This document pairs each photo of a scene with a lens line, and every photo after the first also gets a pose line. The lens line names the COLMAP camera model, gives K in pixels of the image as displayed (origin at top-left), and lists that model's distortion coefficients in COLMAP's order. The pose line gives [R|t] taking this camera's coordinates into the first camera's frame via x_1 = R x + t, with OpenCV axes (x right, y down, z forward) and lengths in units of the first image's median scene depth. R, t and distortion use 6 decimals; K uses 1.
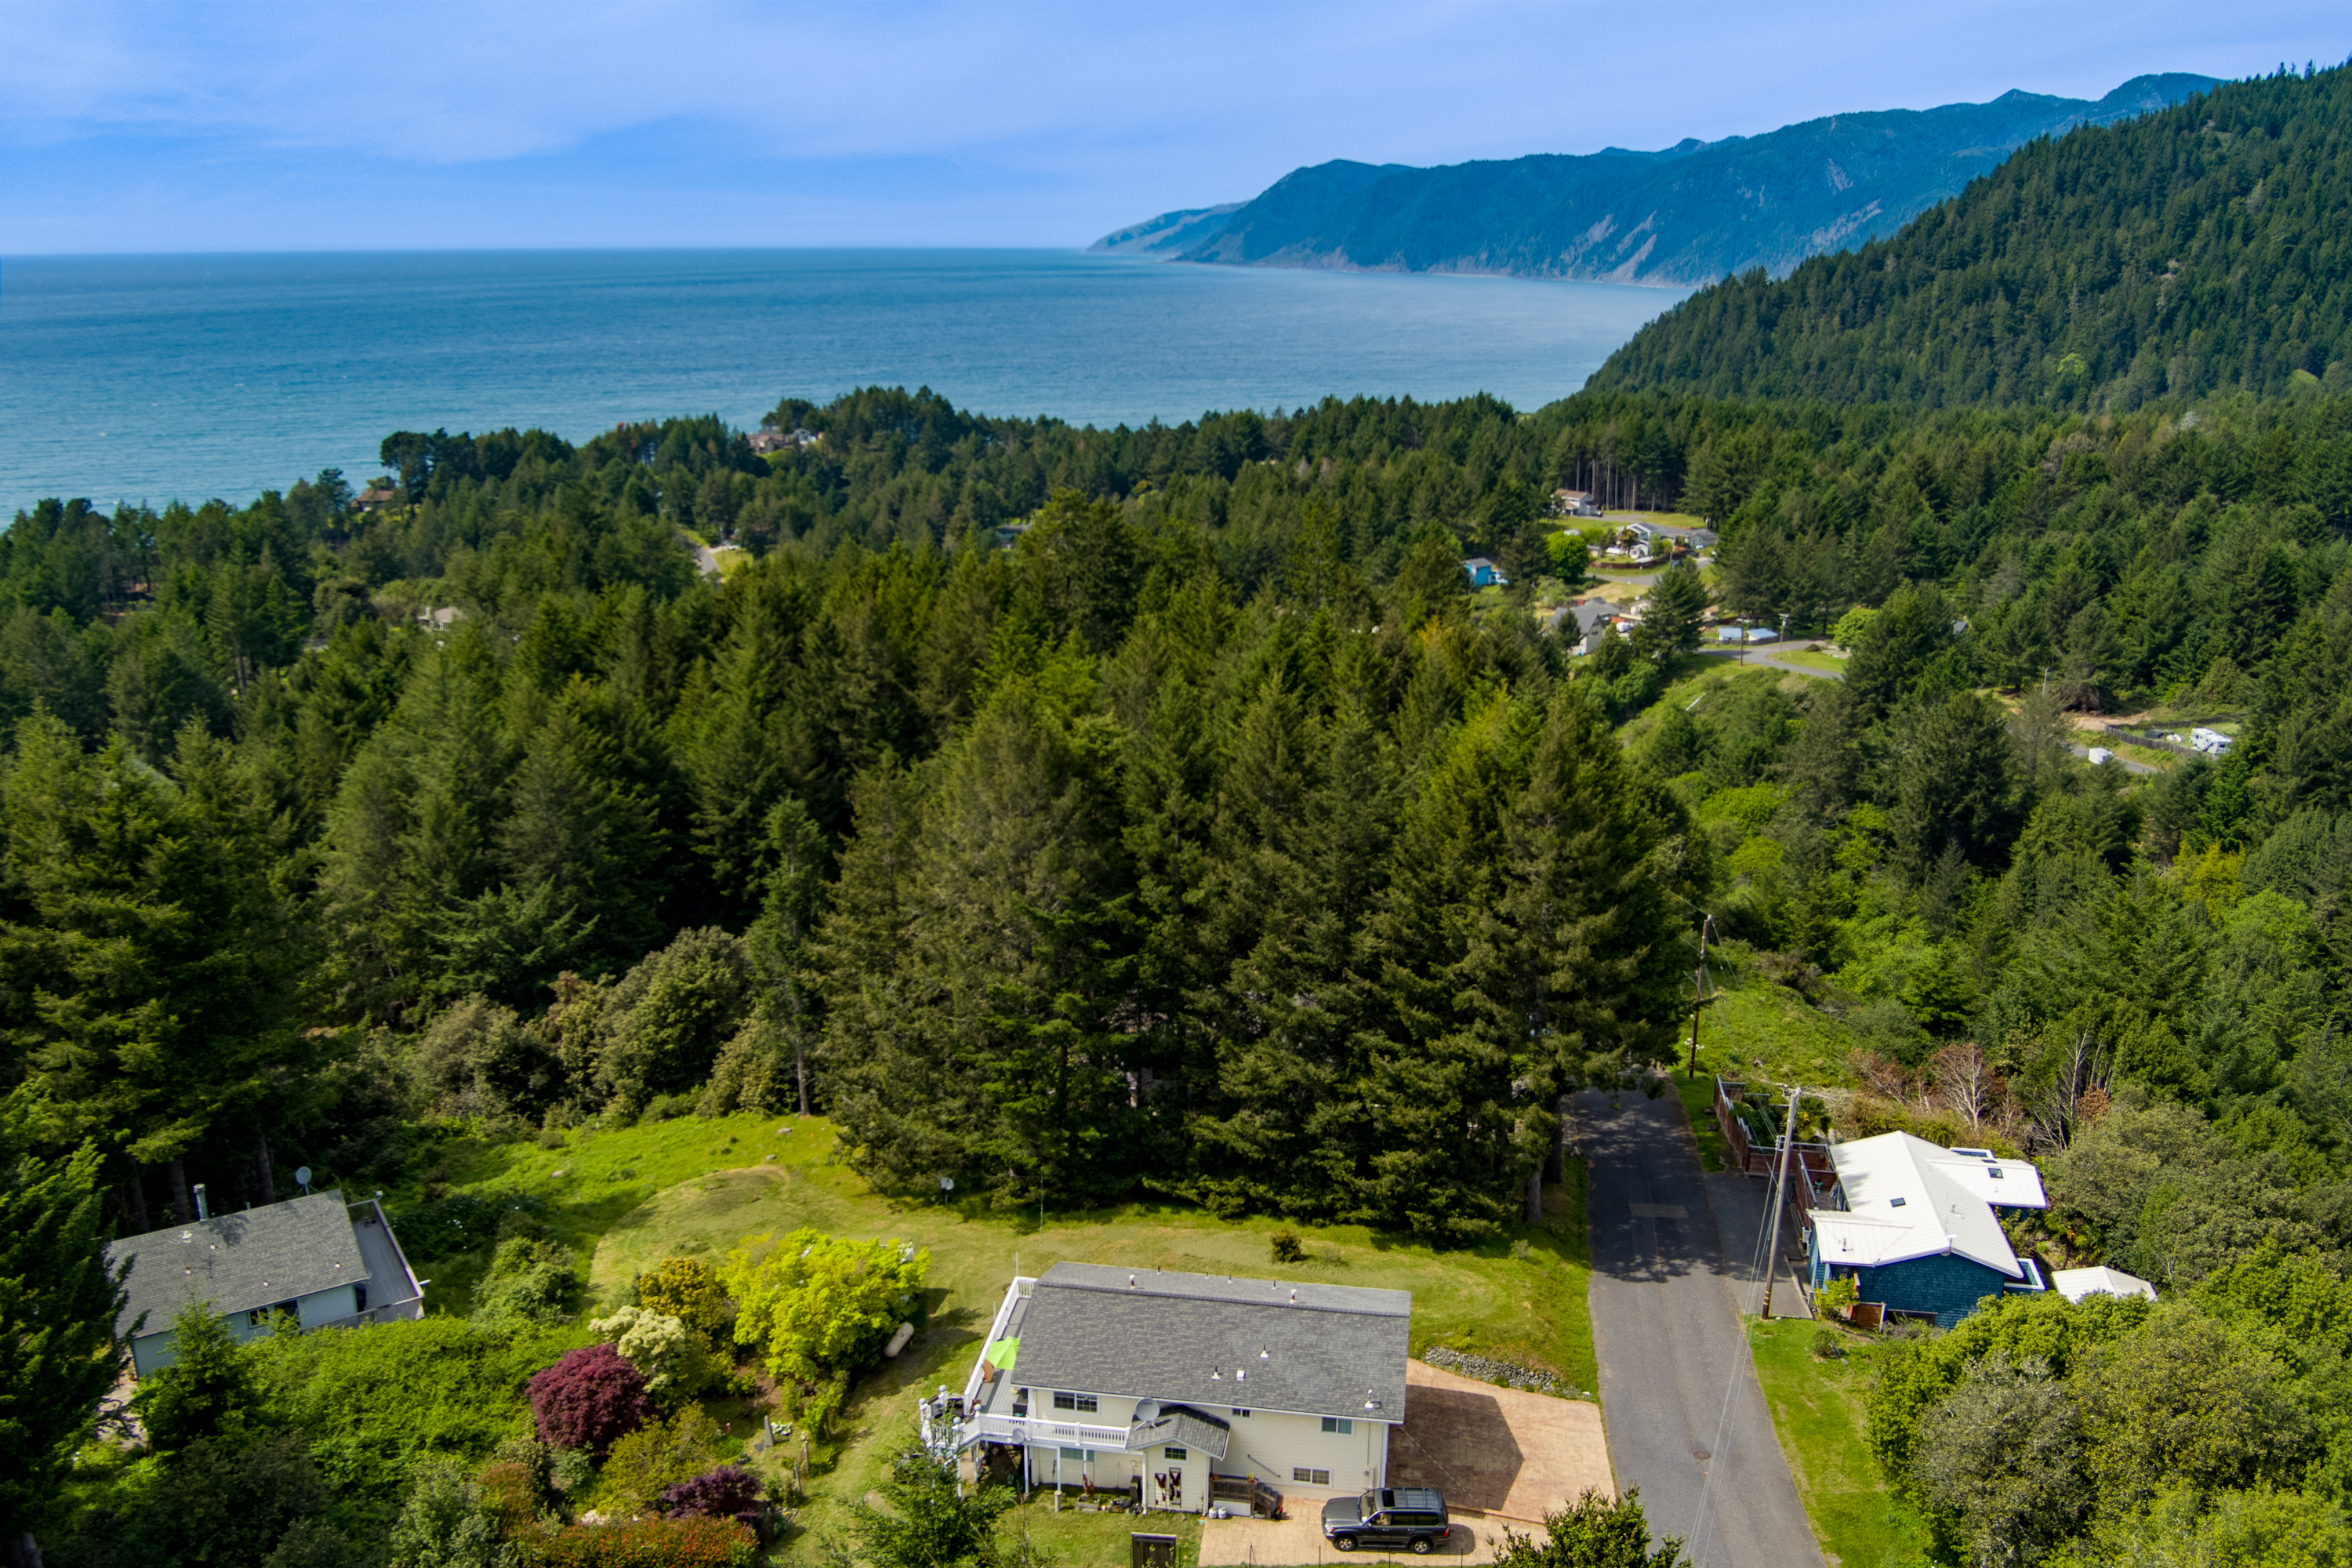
lens RADIAL K [[1882.5, 0, 1181.1], [0, 1882.5, 787.3], [0, 0, 1]] dist [-0.091434, 0.046595]
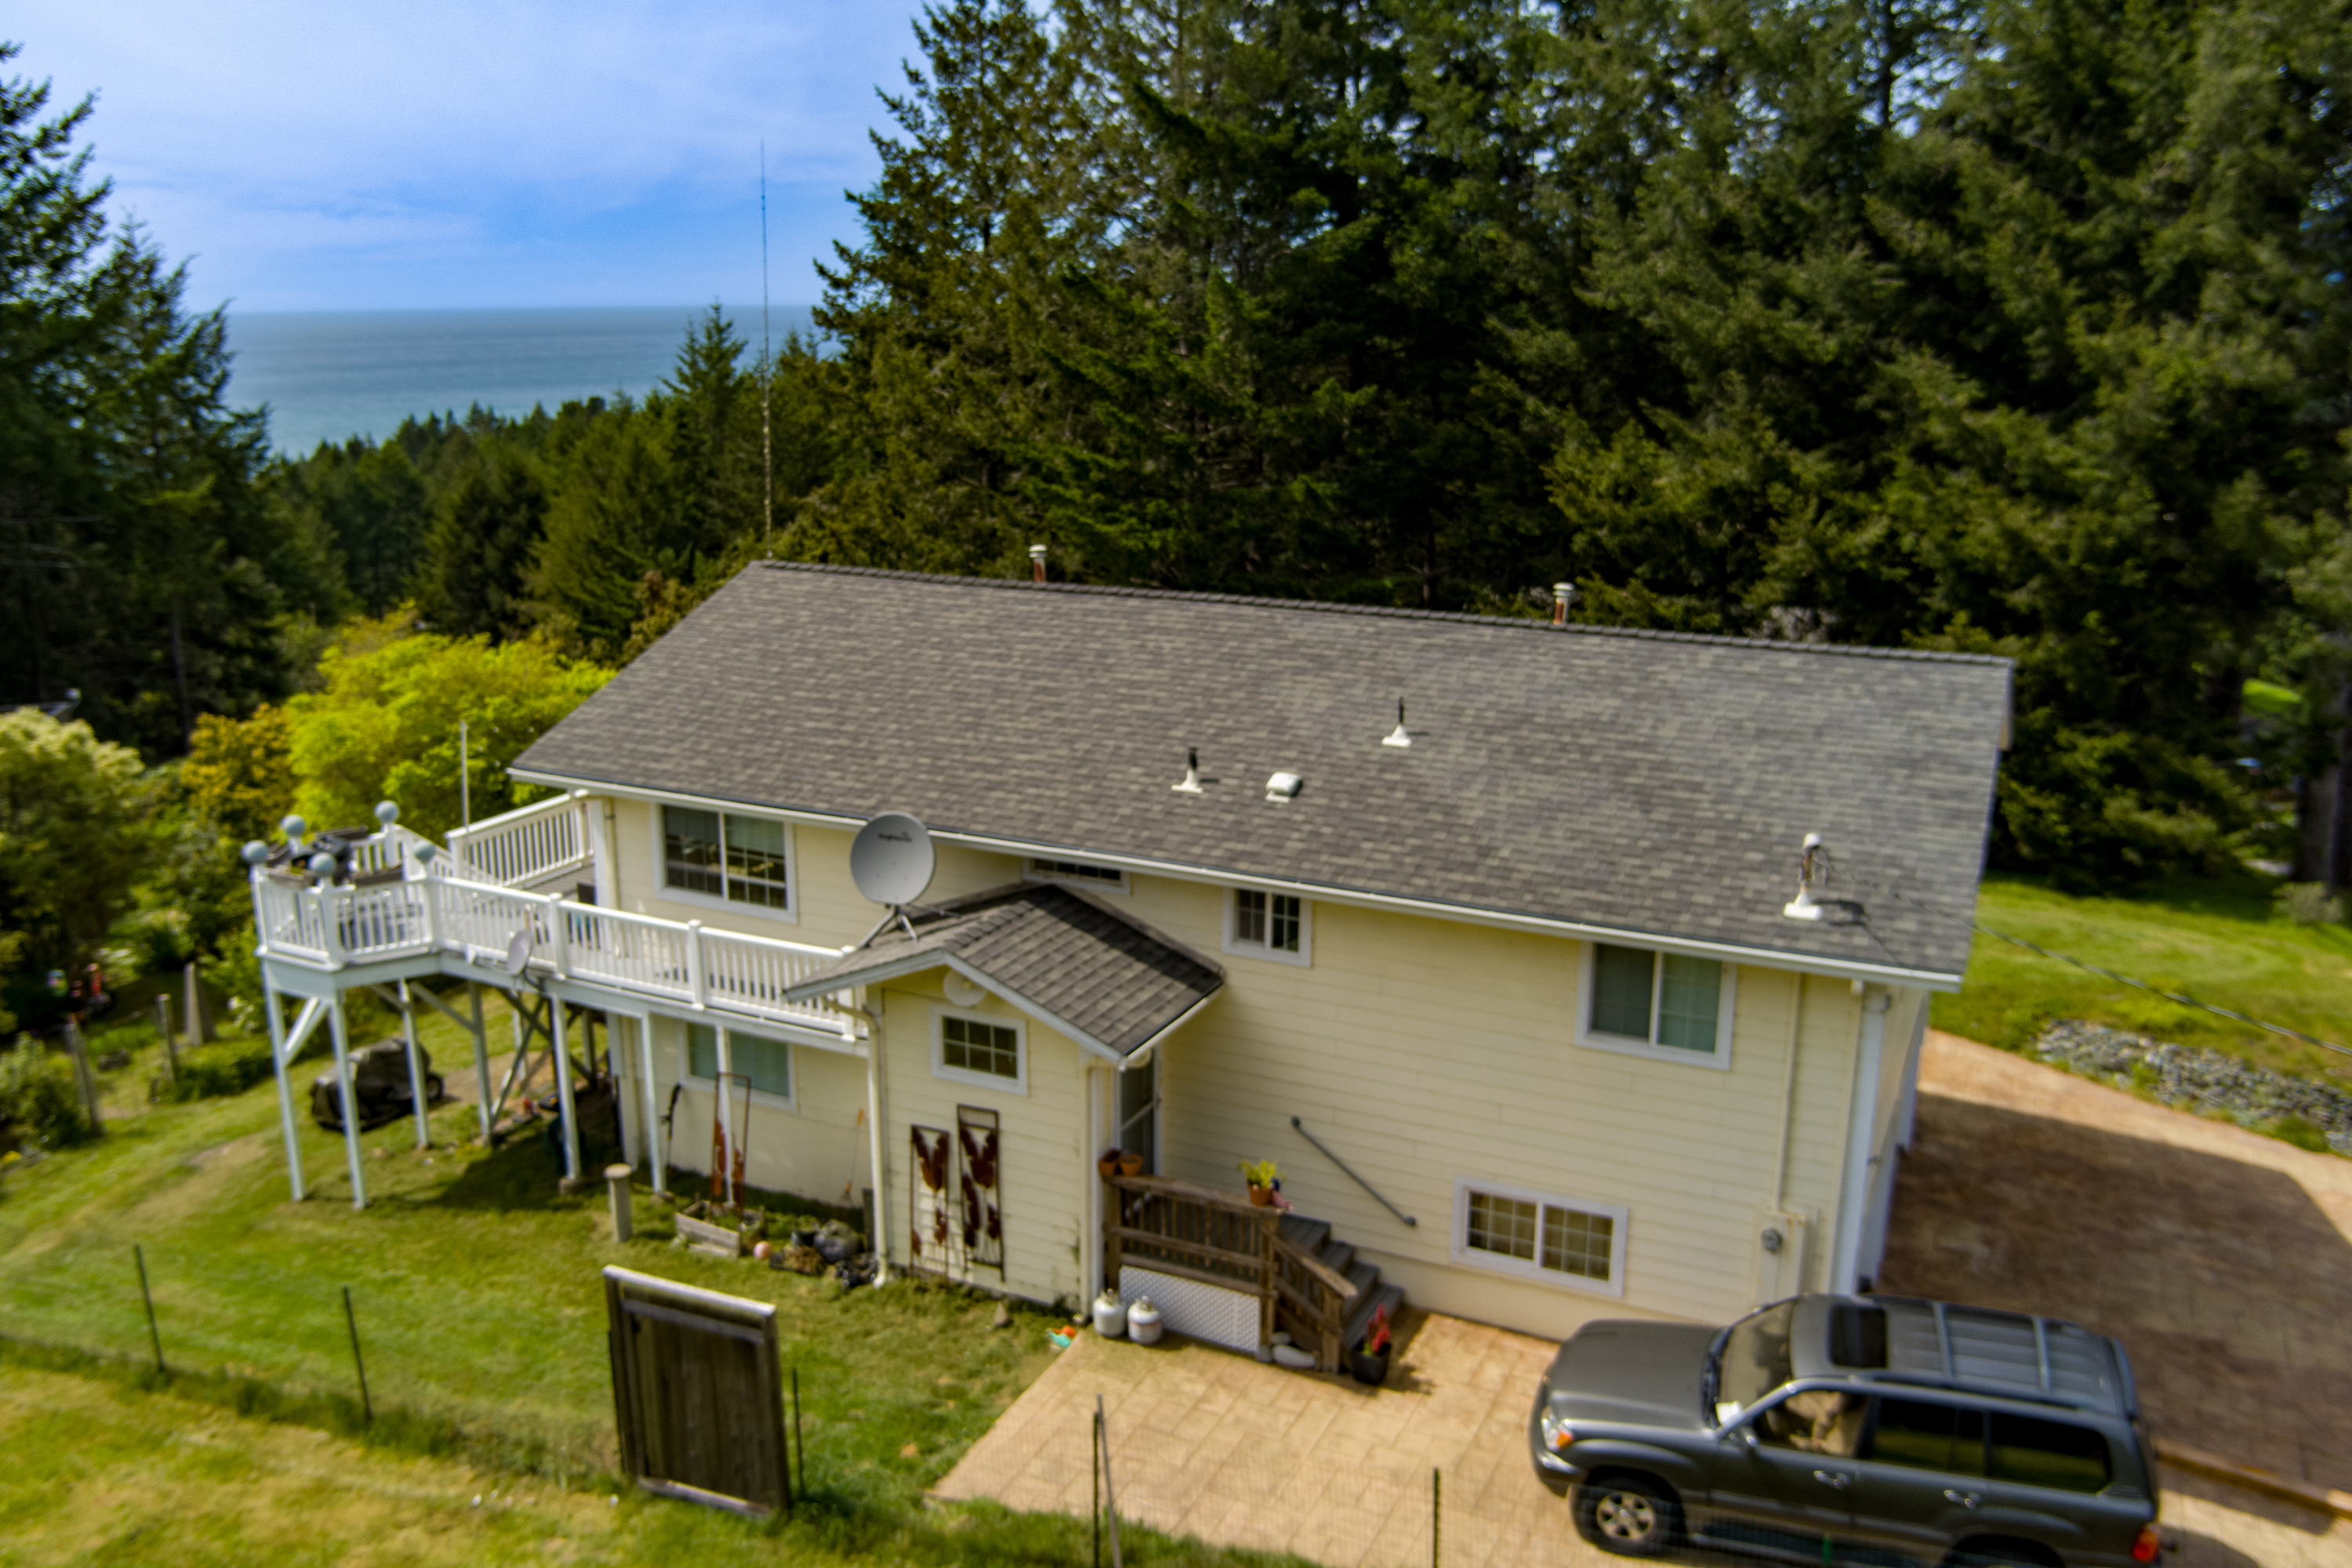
lens RADIAL K [[1882.5, 0, 1192.4], [0, 1882.5, 789.6], [0, 0, 1]] dist [-0.091434, 0.046595]
pose [[0.956611, 0.067995, -0.283323, 0.092611], [-0.076935, 0.996825, -0.020536, 0.324514], [0.281027, 0.041443, 0.958805, 0.760774]]
